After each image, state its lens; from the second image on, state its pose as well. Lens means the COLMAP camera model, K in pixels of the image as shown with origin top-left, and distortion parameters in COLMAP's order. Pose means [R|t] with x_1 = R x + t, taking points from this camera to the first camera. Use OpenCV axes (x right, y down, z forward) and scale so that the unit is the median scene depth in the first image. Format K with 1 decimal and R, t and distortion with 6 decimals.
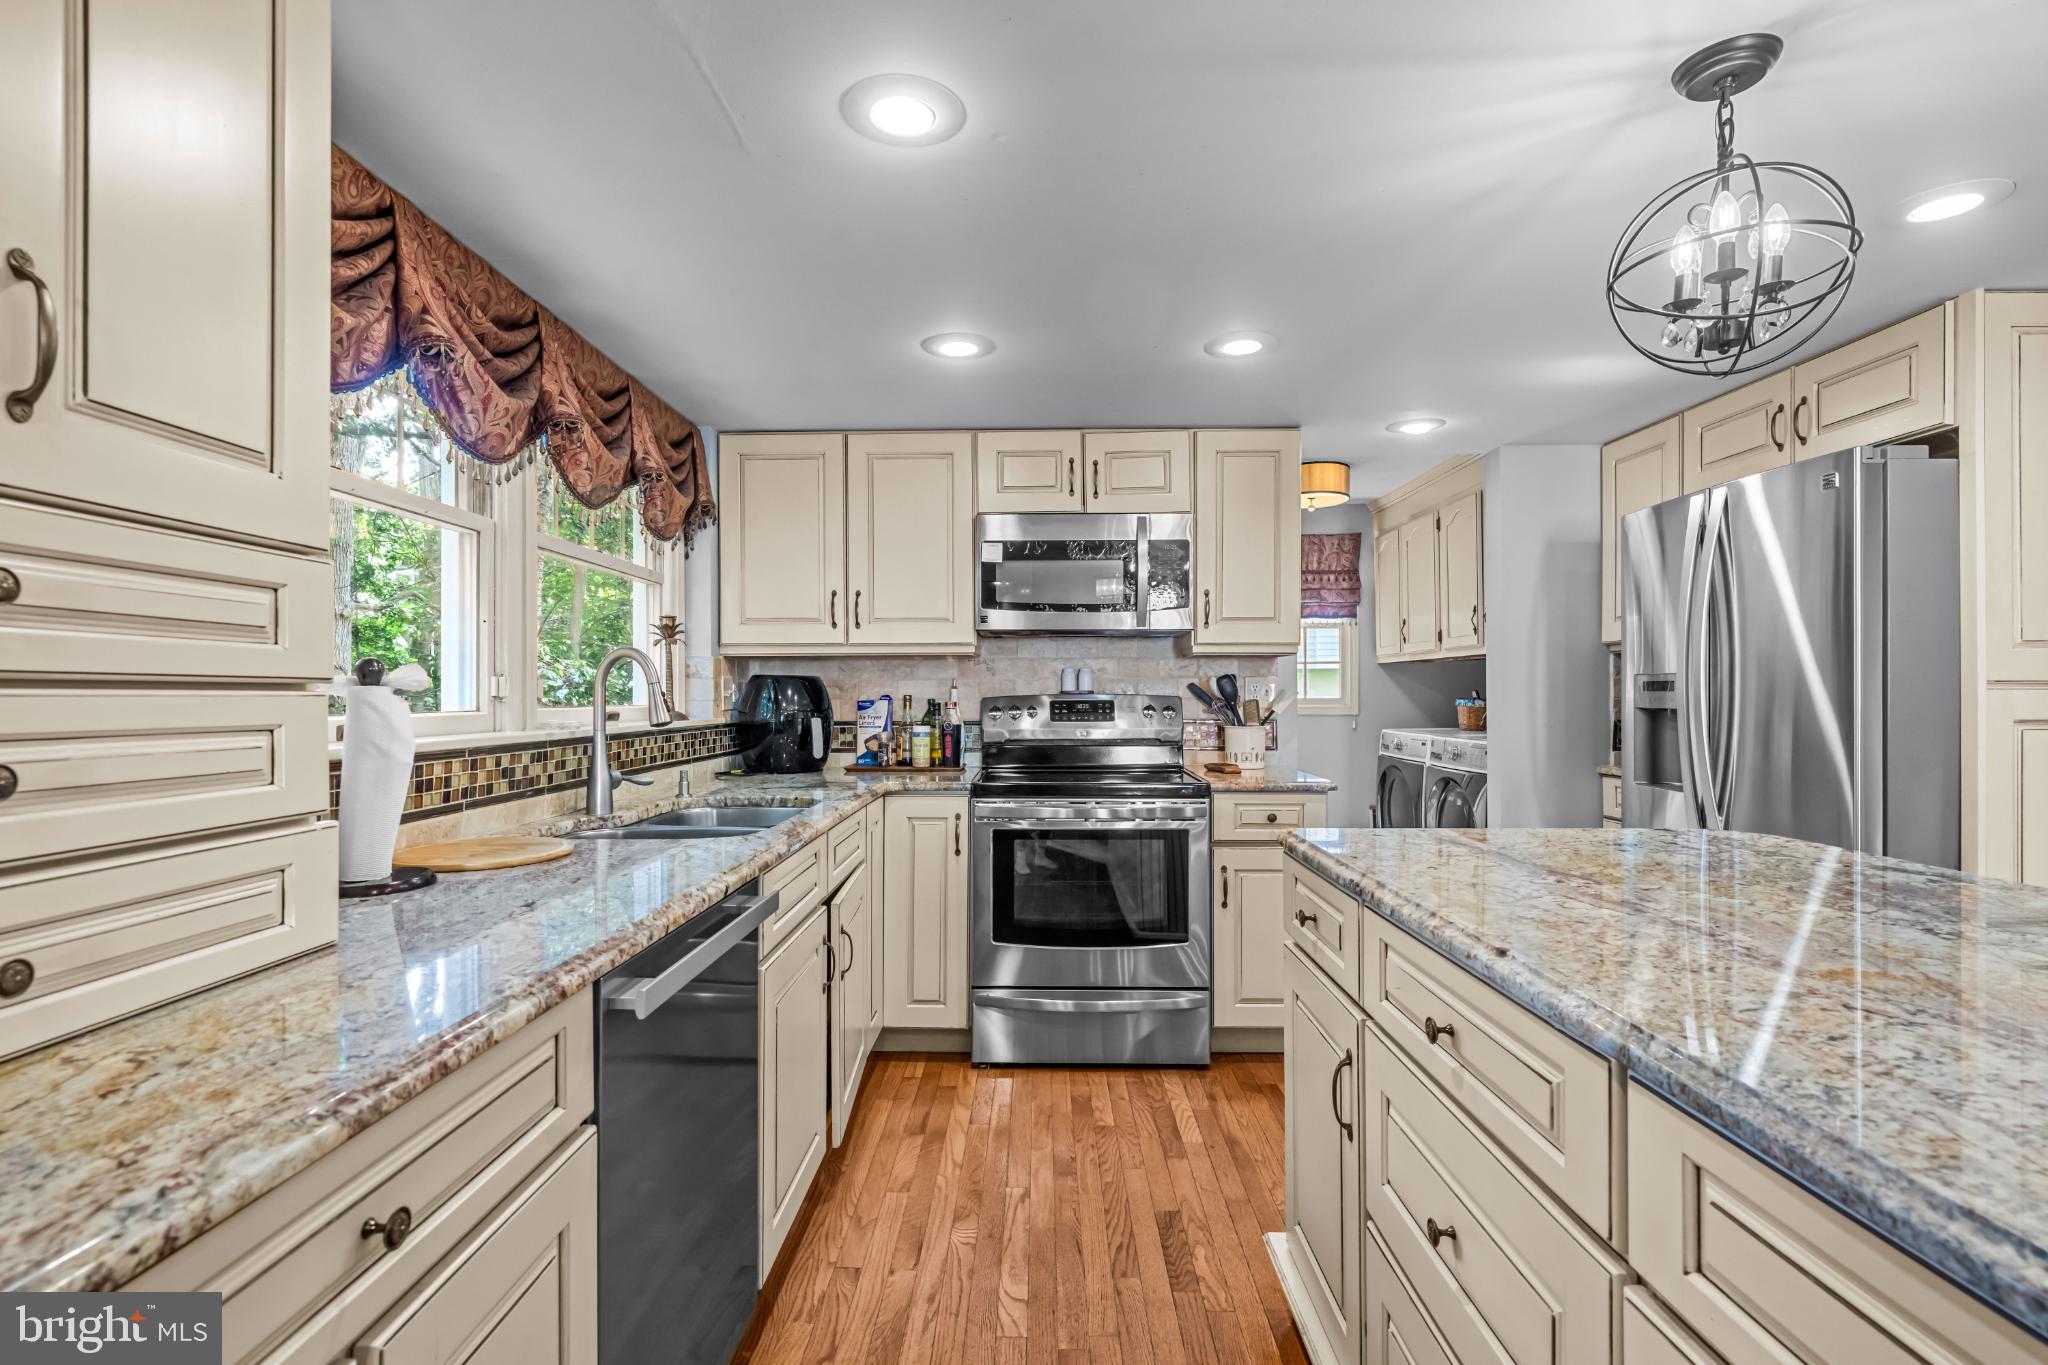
lens RADIAL K [[943.8, 0, 1024.0], [0, 943.8, 682.5], [0, 0, 1]] dist [-0.016801, 0.000142]
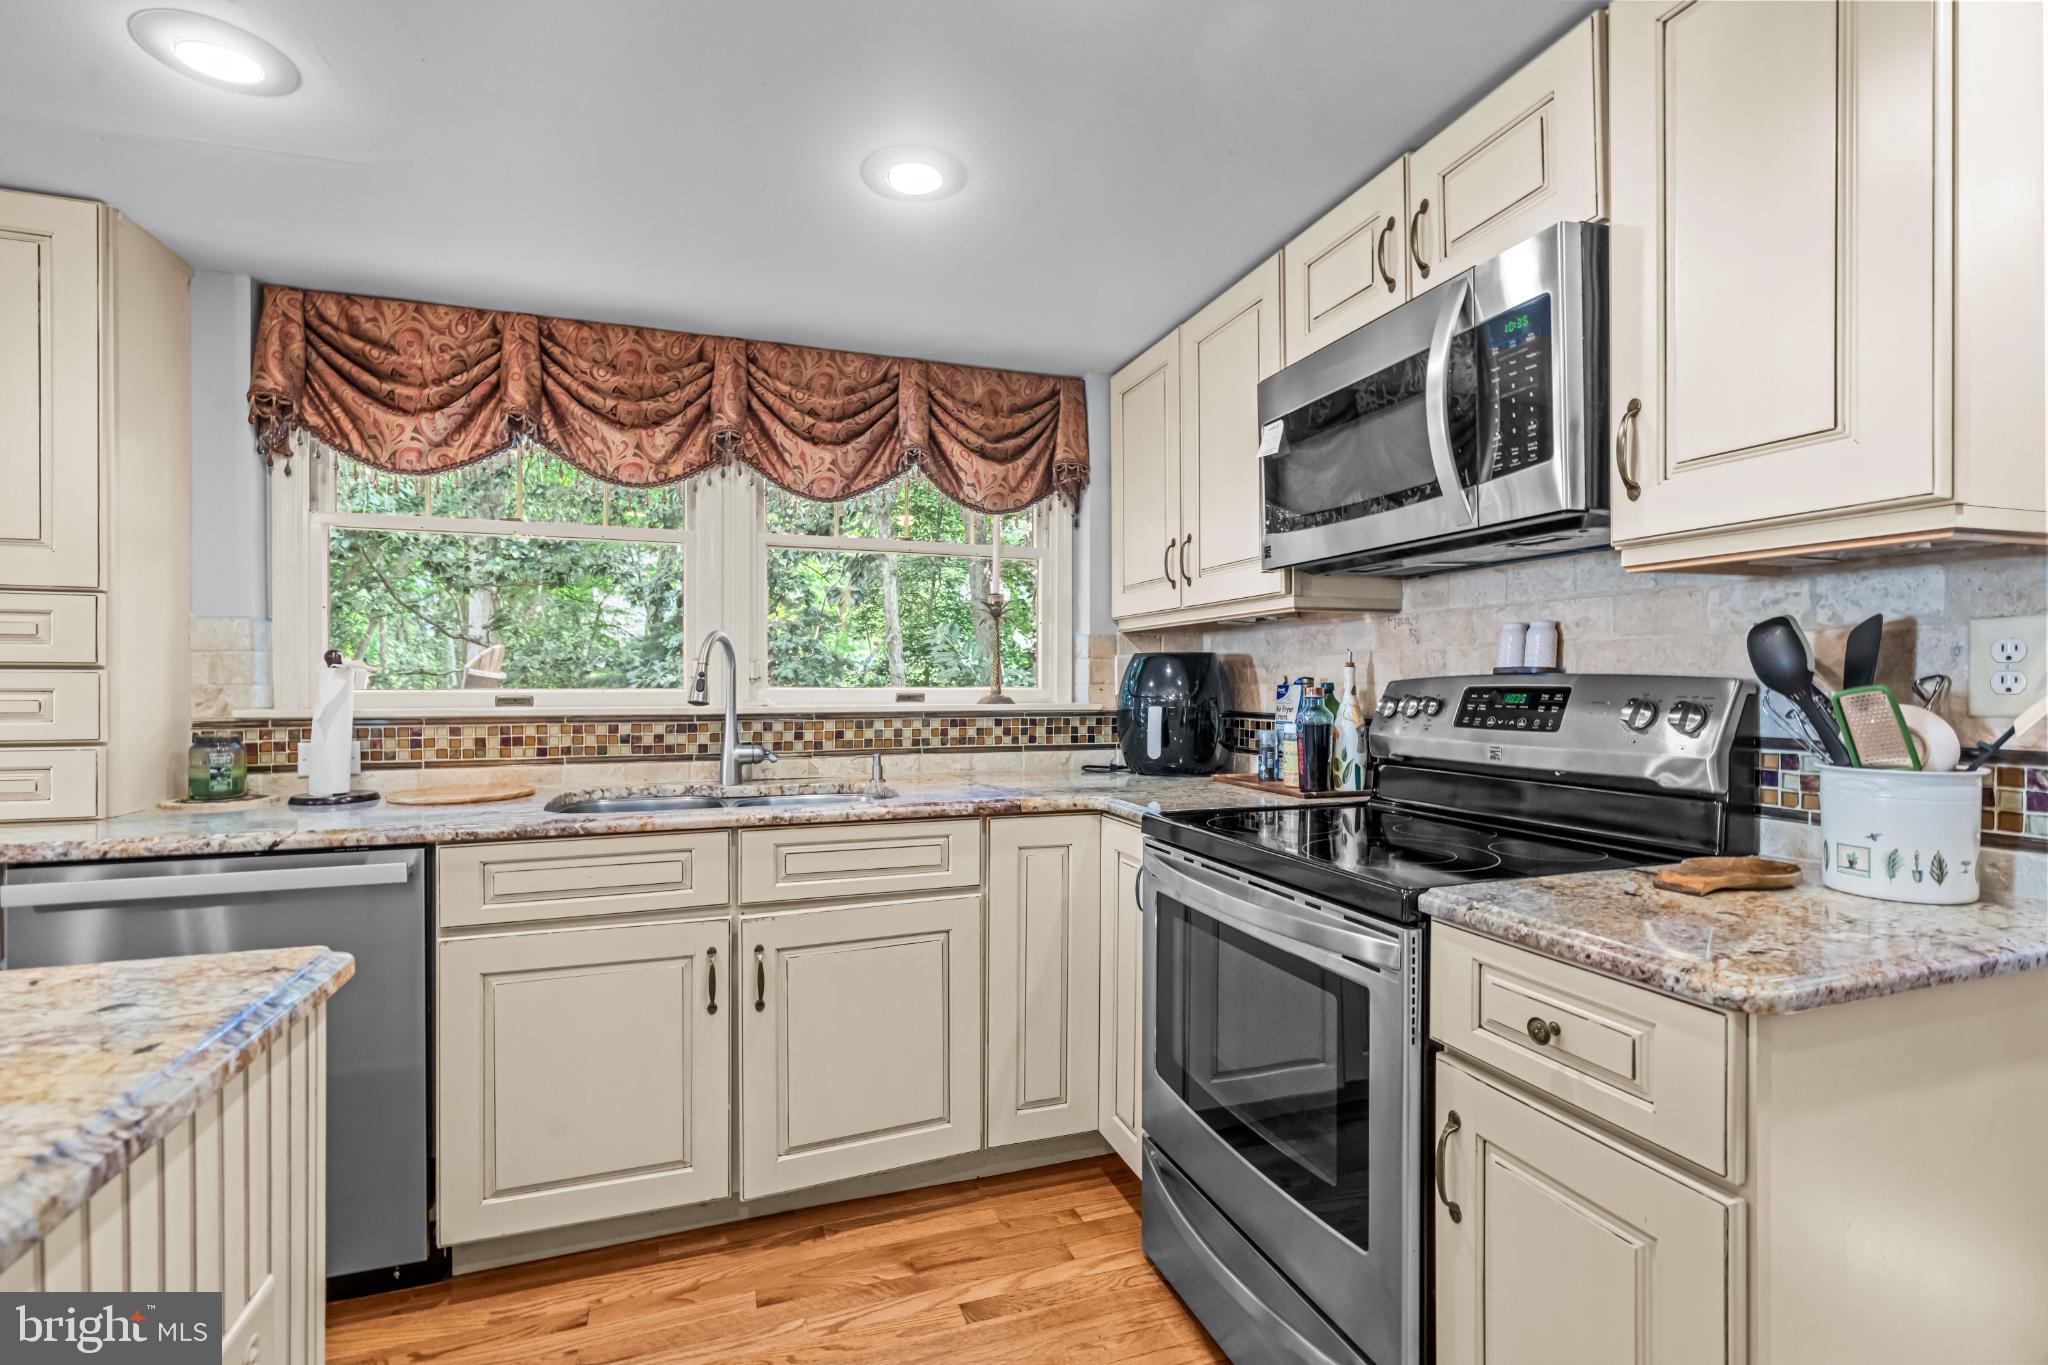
lens RADIAL K [[940.6, 0, 1018.3], [0, 940.6, 676.0], [0, 0, 1]] dist [0.004690, 0.000187]
pose [[0.345640, -0.002190, -0.938365, 0.463850], [0.010128, 0.999948, 0.001398, 0.010226], [0.938313, -0.009987, 0.345644, 0.623096]]
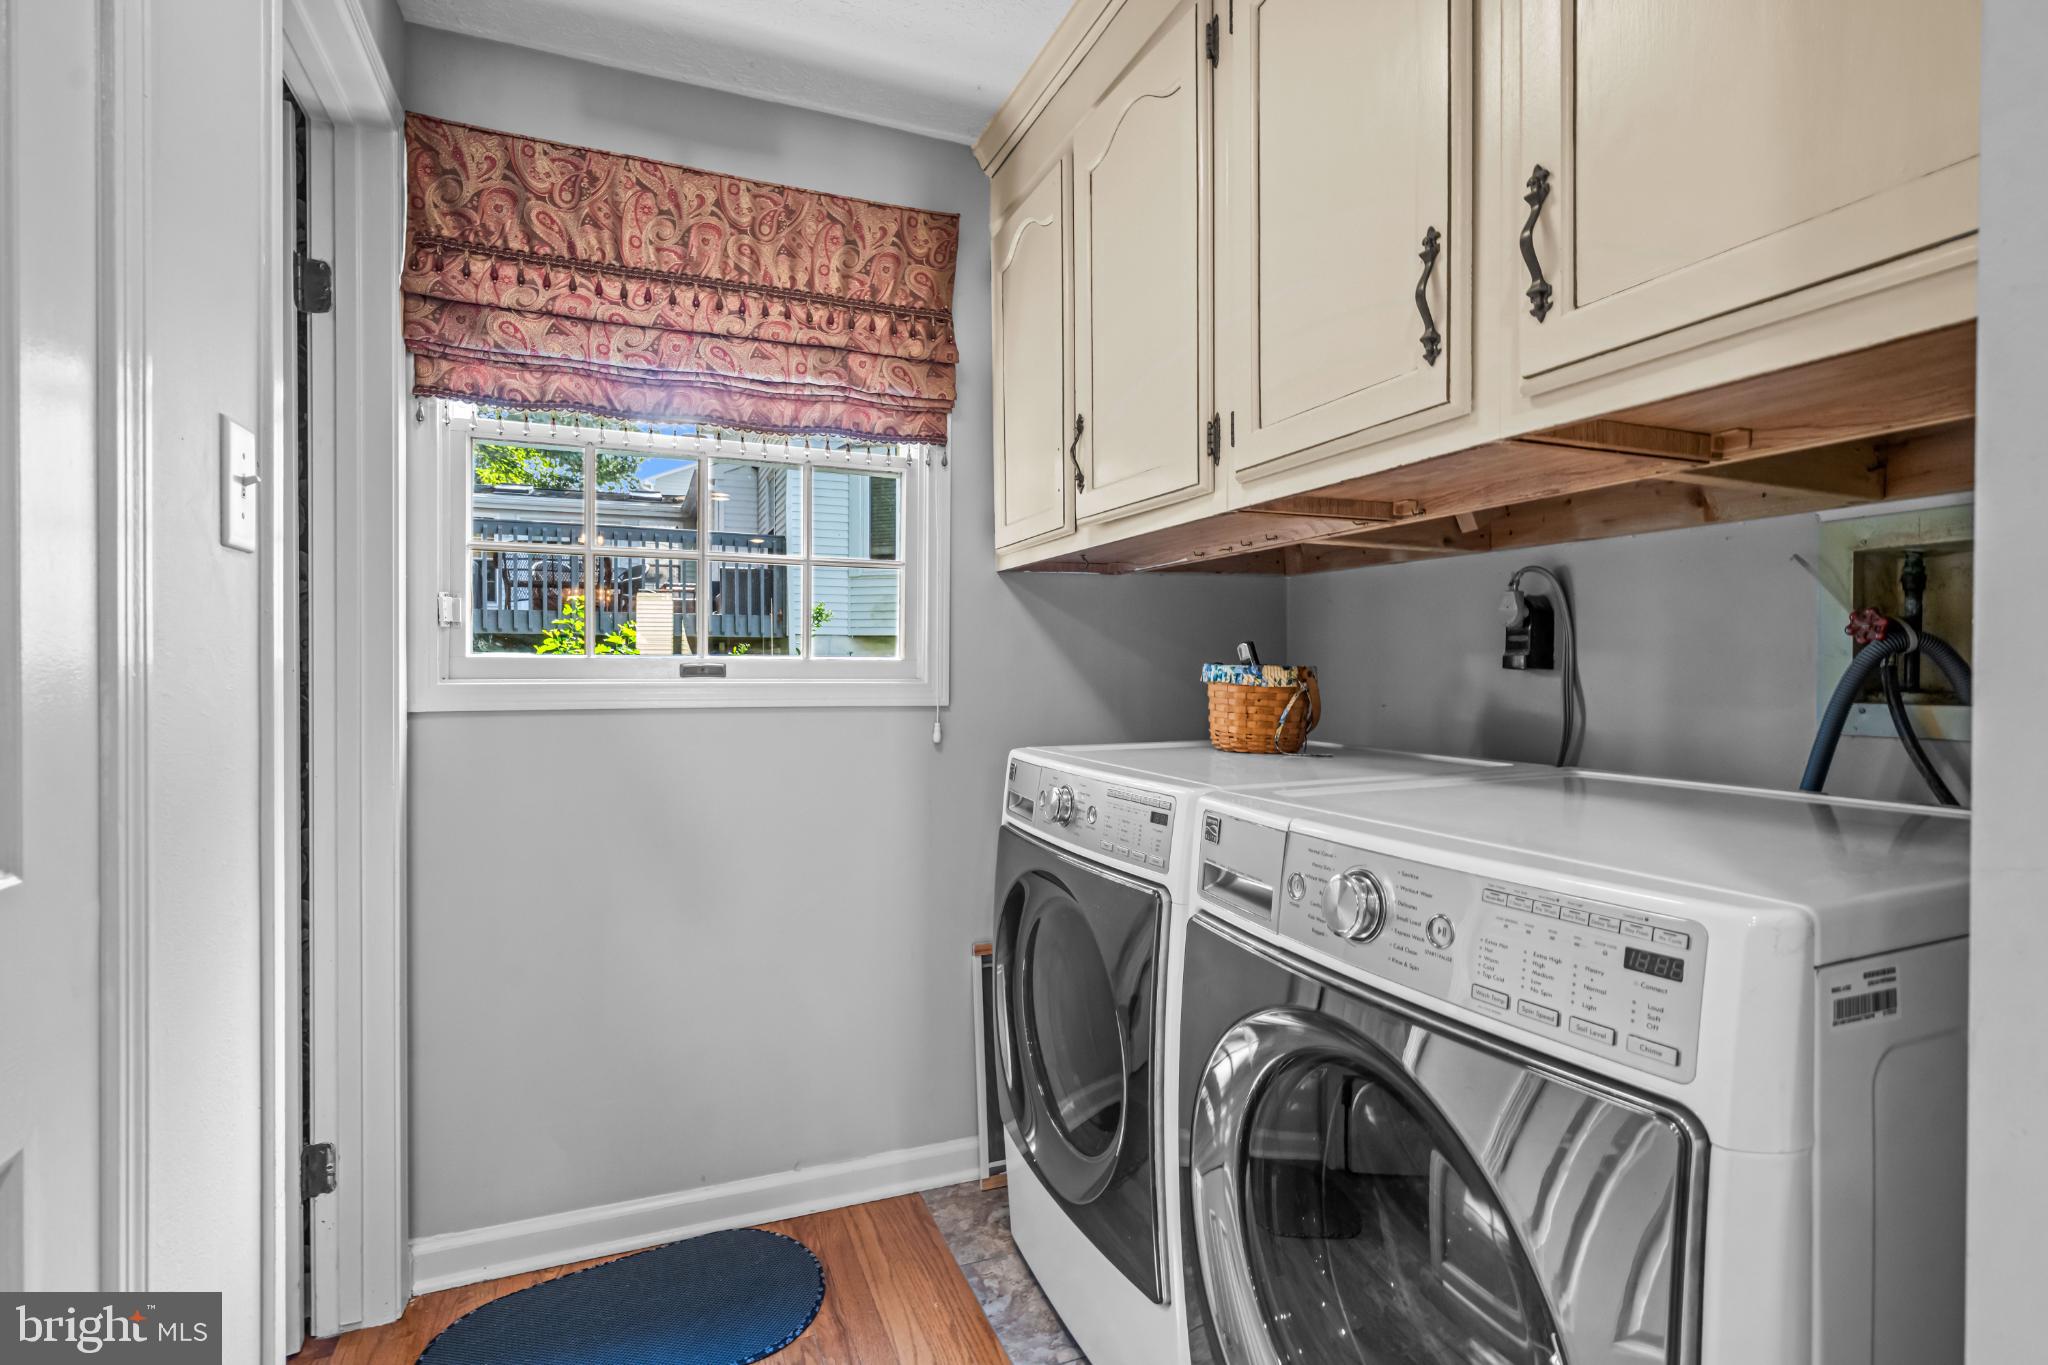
lens RADIAL K [[943.8, 0, 1024.0], [0, 943.8, 682.5], [0, 0, 1]] dist [-0.016801, 0.000142]
pose [[0.919196, 0.000850, 0.393799, 0.387489], [-0.010256, 0.999710, 0.021782, 0.027662], [-0.393667, -0.024060, 0.918938, 1.059930]]
